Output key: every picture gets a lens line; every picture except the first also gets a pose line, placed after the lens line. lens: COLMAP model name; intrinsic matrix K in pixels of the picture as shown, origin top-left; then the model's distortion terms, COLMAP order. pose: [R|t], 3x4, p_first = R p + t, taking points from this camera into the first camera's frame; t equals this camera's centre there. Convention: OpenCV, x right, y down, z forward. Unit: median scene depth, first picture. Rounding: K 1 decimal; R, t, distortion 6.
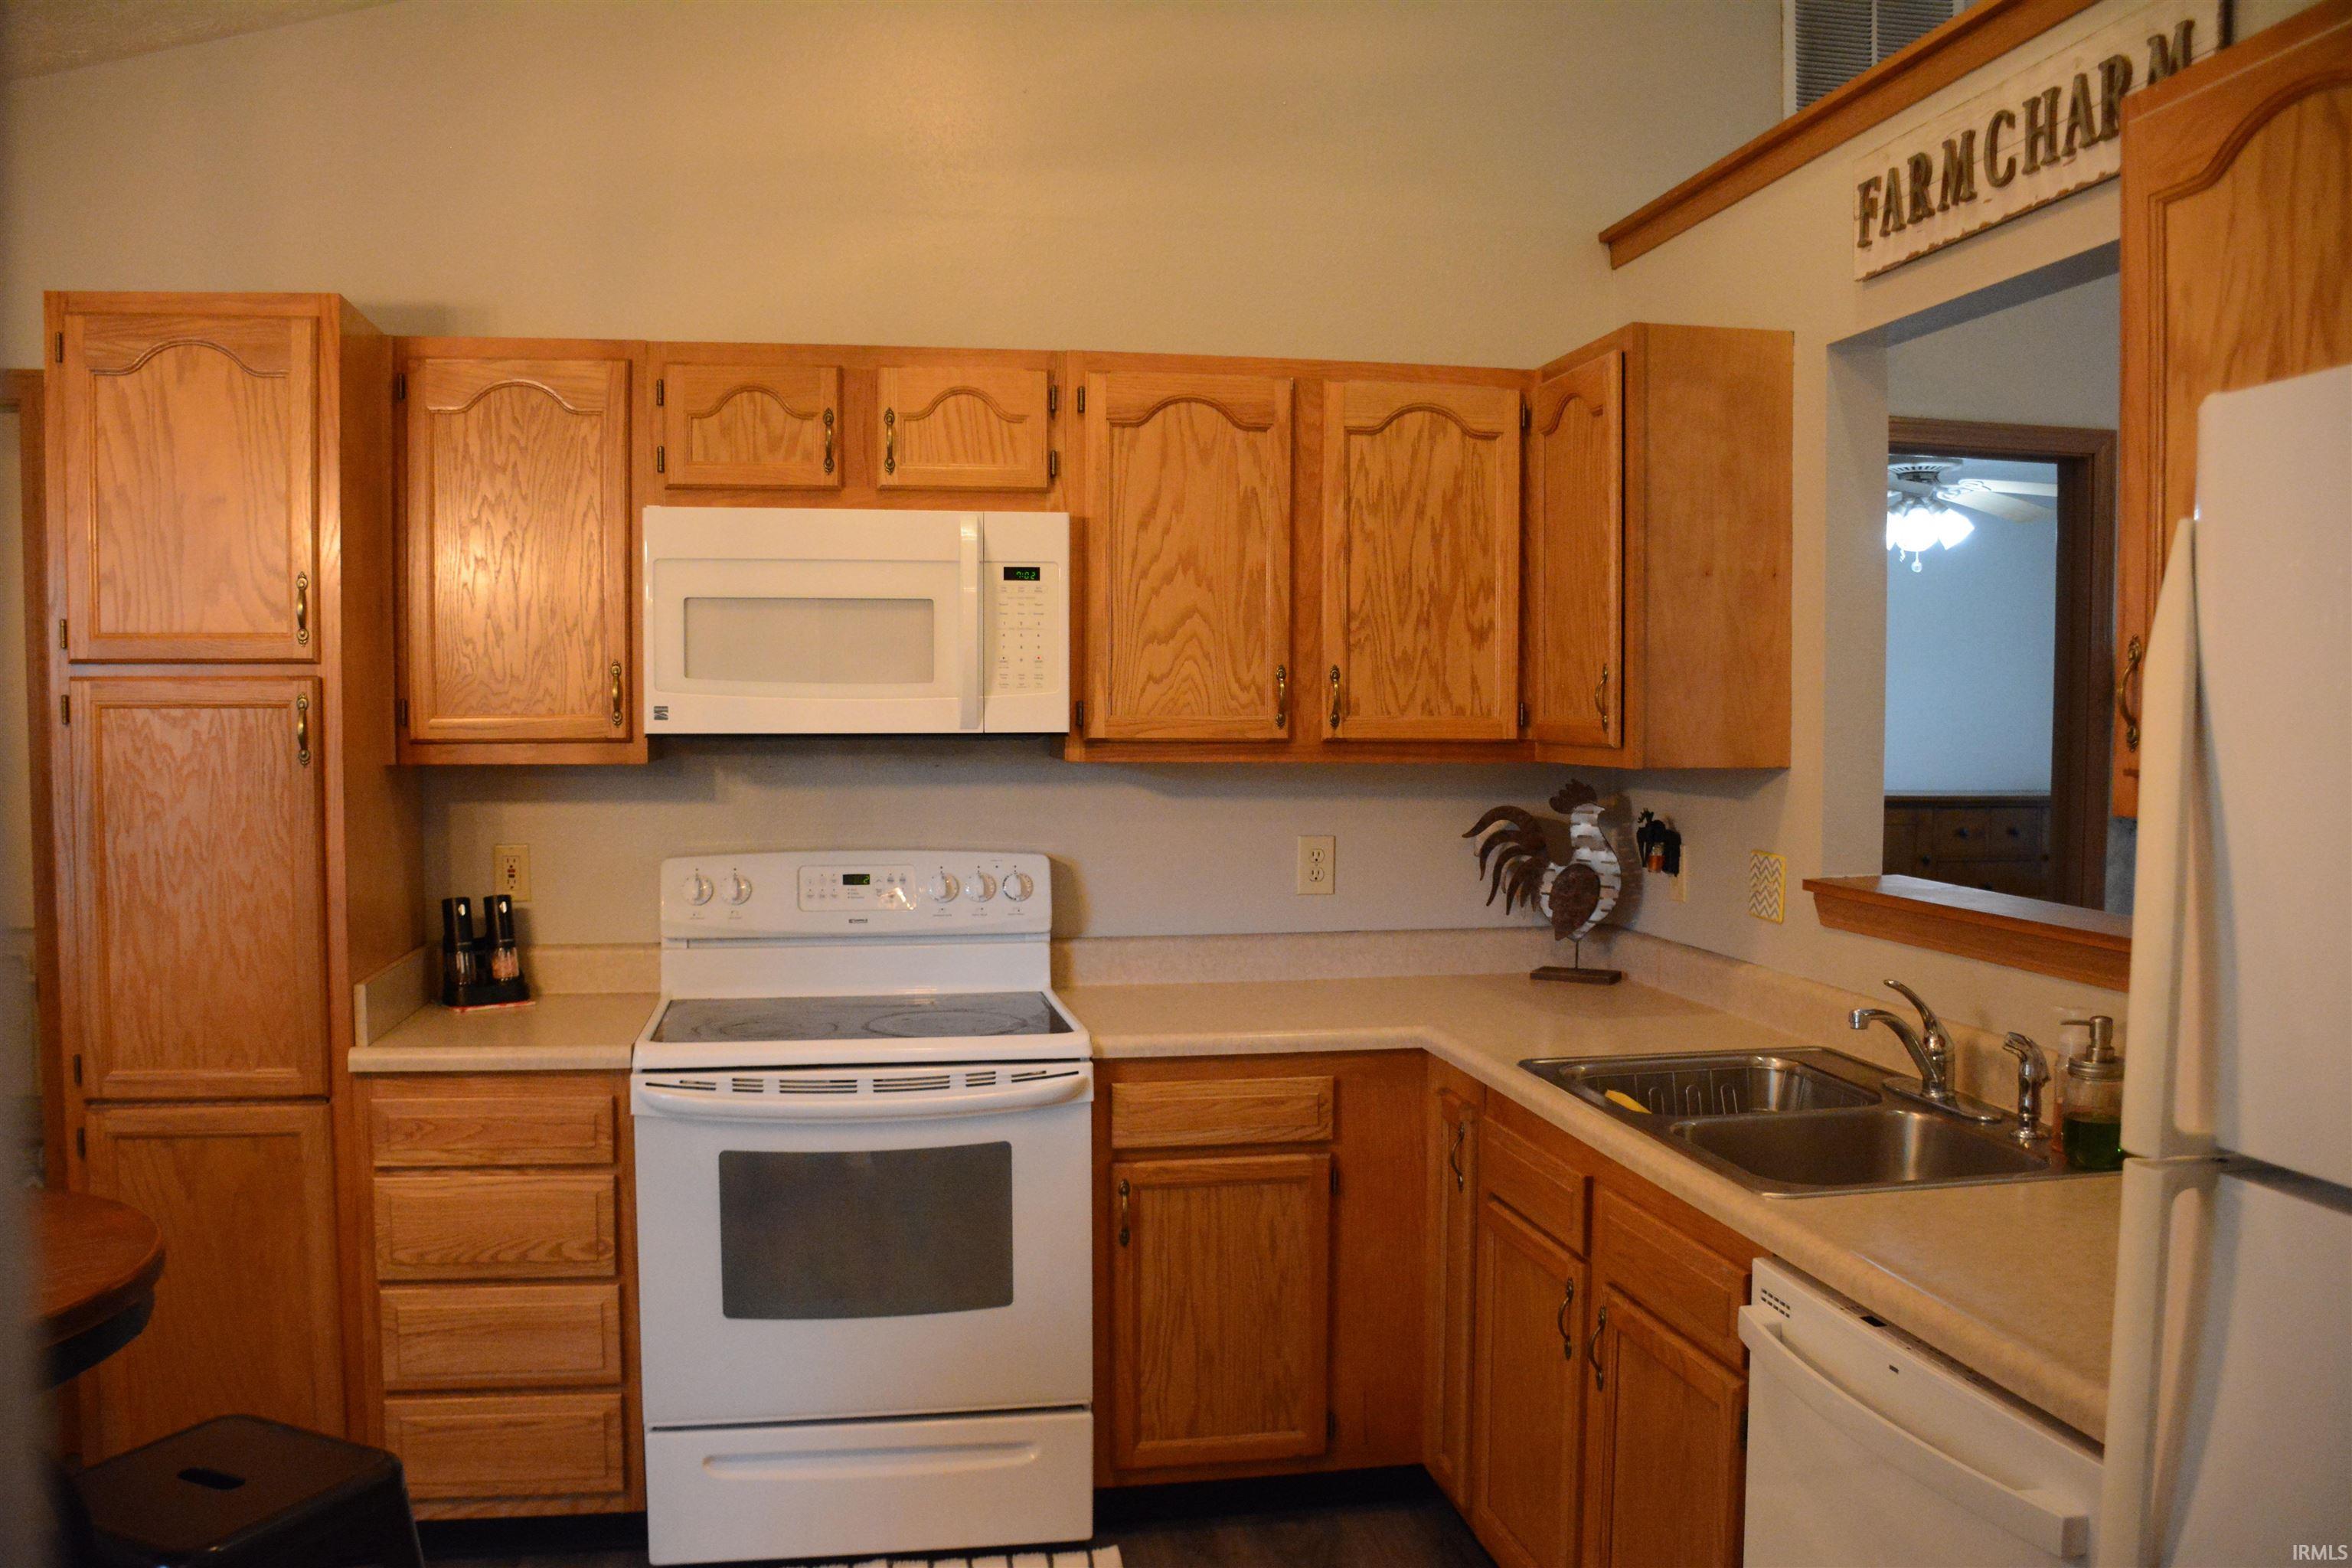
lens RADIAL K [[1849.6, 0, 1172.6], [0, 1849.6, 783.2], [0, 0, 1]] dist [-0.005163, -0.000356]
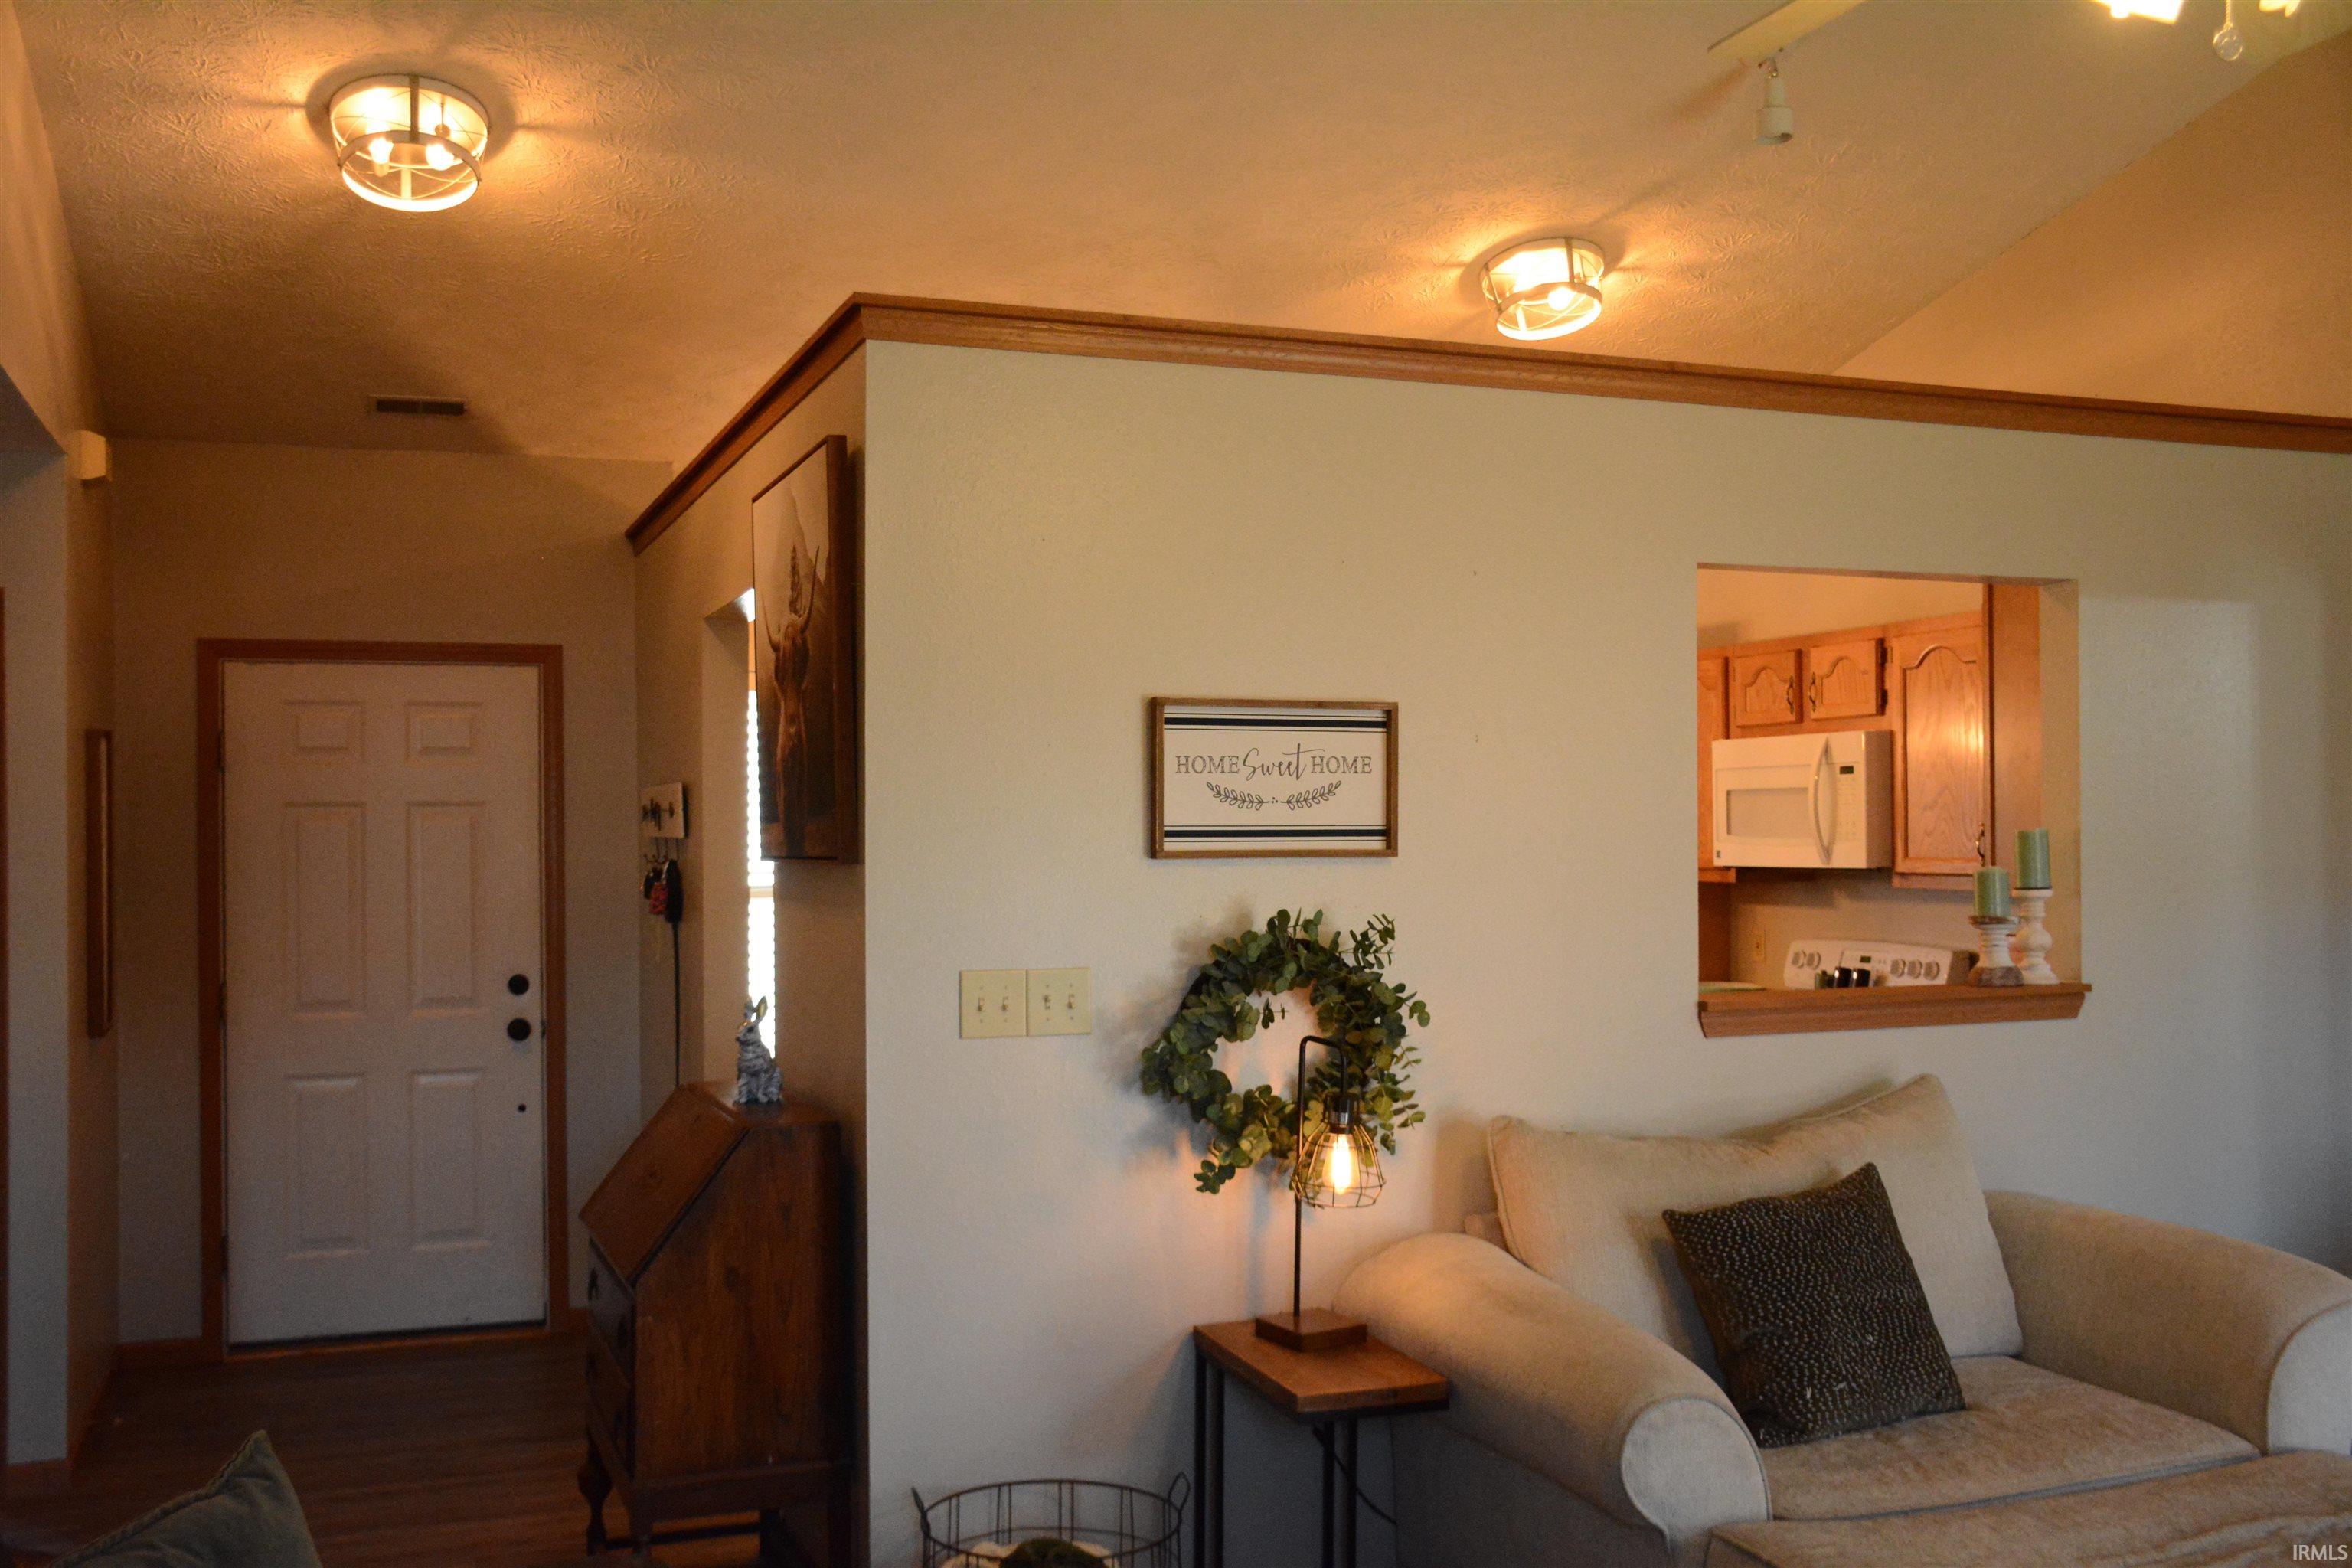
lens RADIAL K [[2199.0, 0, 1173.1], [0, 2199.0, 791.0], [0, 0, 1]] dist [-0.014709, 0.000000]
pose [[0.183526, -0.020512, -0.982801, 1.684784], [-0.032998, 0.999090, -0.027014, -0.024028], [0.982461, 0.037389, 0.182682, 0.077019]]
